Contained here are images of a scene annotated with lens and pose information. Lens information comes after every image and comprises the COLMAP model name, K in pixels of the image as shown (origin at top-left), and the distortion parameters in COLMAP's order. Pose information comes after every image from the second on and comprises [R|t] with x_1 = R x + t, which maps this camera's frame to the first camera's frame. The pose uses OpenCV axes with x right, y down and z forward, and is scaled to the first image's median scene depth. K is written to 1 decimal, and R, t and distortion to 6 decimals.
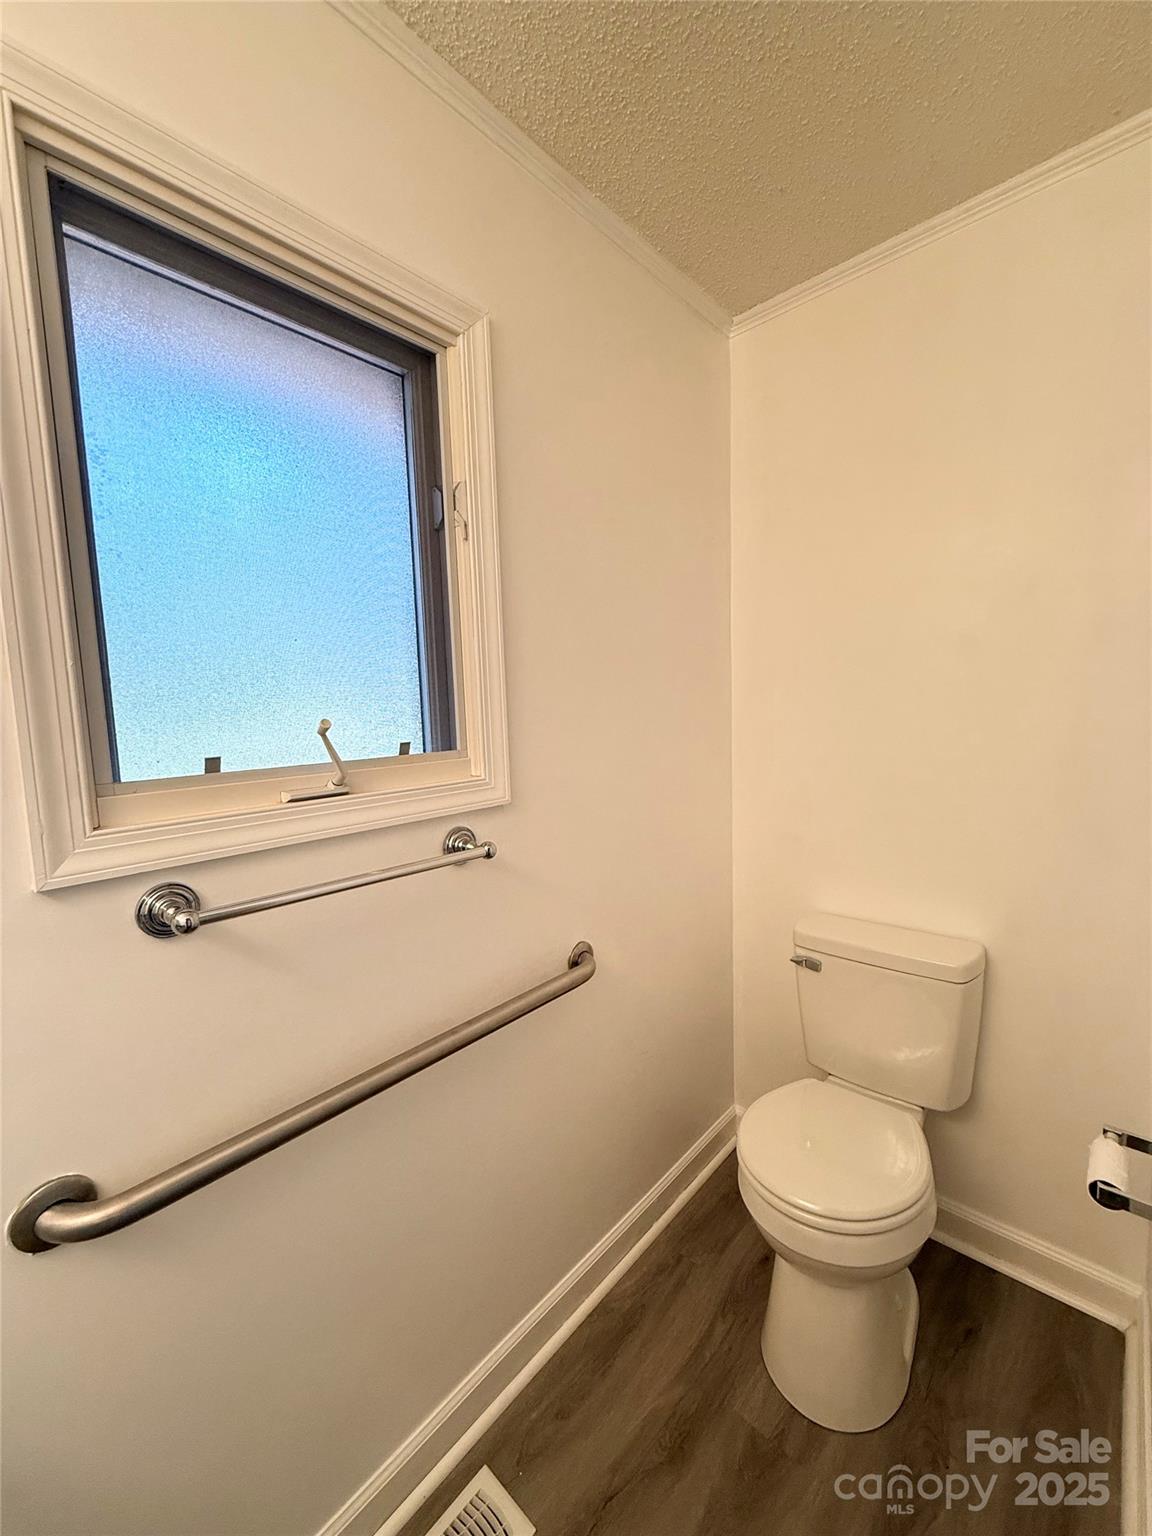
lens RADIAL K [[609.3, 0, 576.1], [0, 609.3, 764.2], [0, 0, 1]] dist [0.000919, 0.000662]
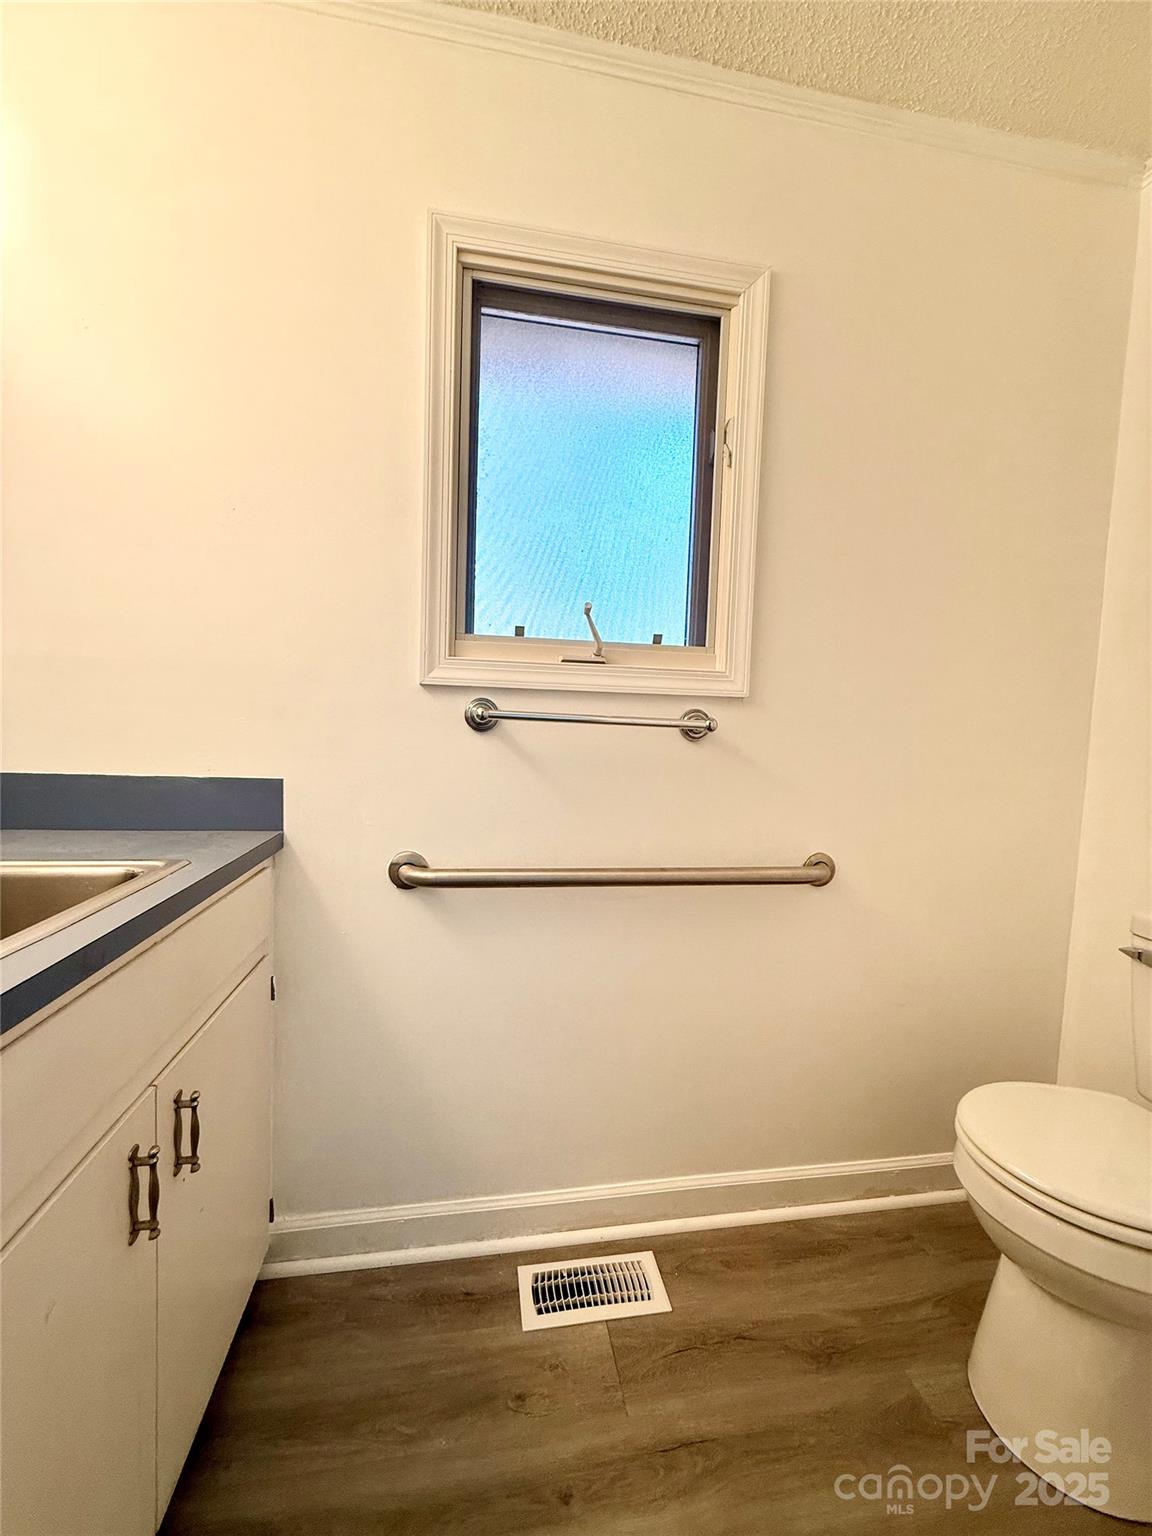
lens RADIAL K [[609.3, 0, 582.2], [0, 609.3, 763.9], [0, 0, 1]] dist [0.000919, 0.000662]
pose [[0.791068, 0.098804, -0.603697, 0.369329], [-0.118086, 0.992973, 0.007778, 0.231476], [0.600223, 0.065135, 0.797176, -0.076127]]
